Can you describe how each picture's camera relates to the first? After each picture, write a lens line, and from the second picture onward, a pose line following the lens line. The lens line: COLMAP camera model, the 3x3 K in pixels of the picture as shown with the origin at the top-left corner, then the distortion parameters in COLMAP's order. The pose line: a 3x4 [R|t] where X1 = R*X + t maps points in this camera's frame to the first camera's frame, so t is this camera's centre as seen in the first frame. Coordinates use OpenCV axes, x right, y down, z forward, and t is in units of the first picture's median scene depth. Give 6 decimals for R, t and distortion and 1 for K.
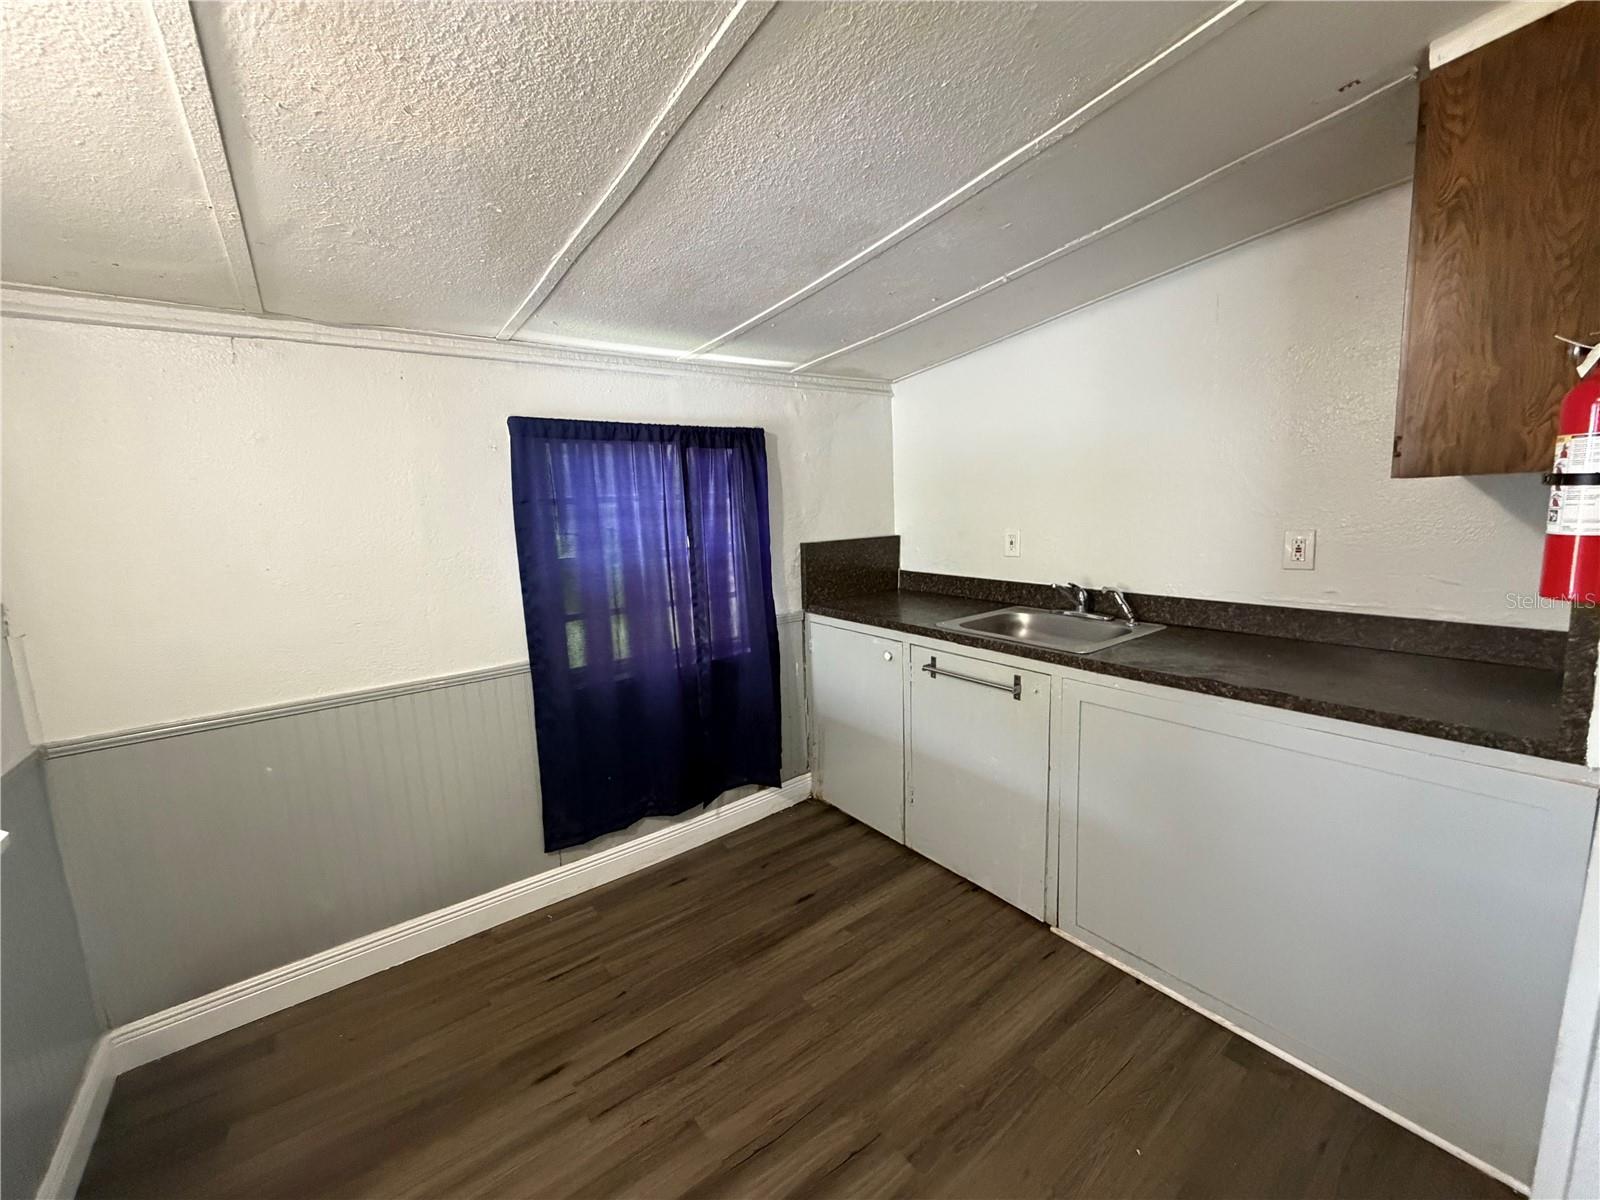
lens RADIAL K [[637.9, 0, 798.3], [0, 637.9, 599.1], [0, 0, 1]] dist [0.000824, 0.000361]
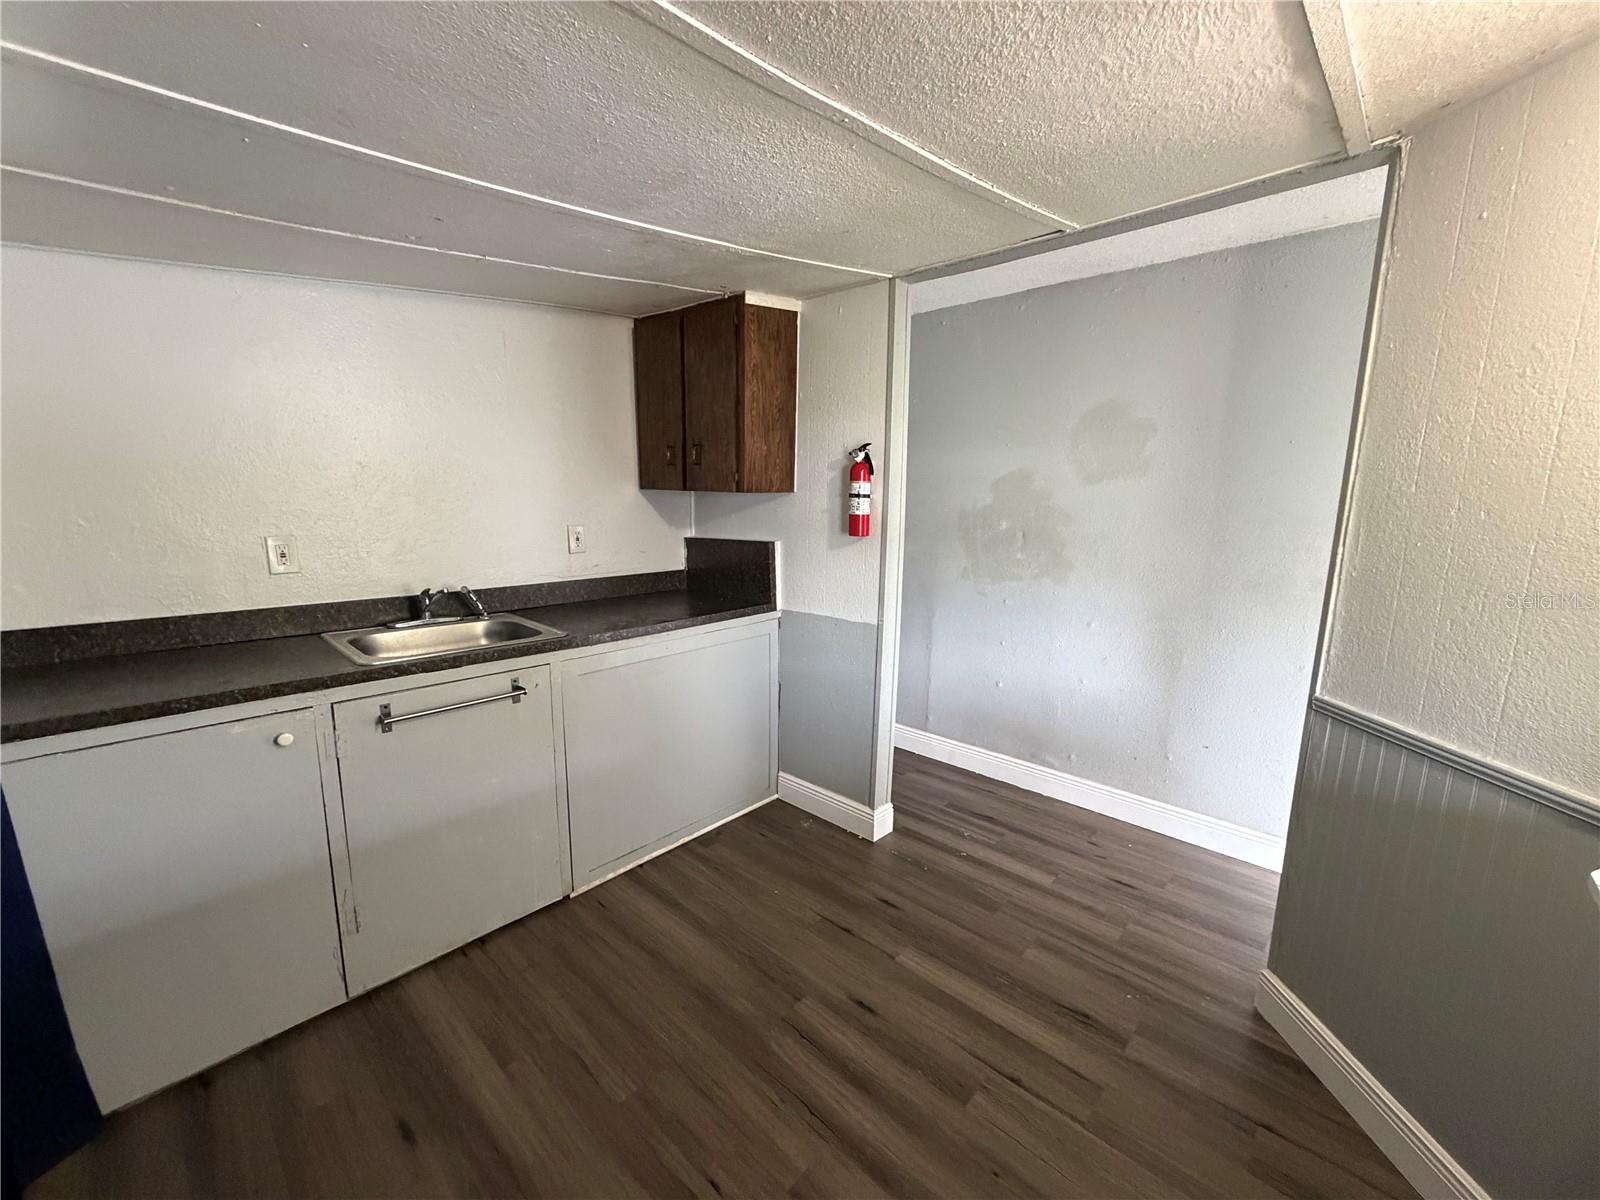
lens RADIAL K [[637.9, 0, 796.7], [0, 637.9, 599.6], [0, 0, 1]] dist [0.000824, 0.000361]
pose [[-0.180339, -0.118759, 0.976409, -0.730431], [0.150823, 0.977606, 0.146761, -0.082352], [-0.971972, 0.173731, -0.158389, 0.781991]]
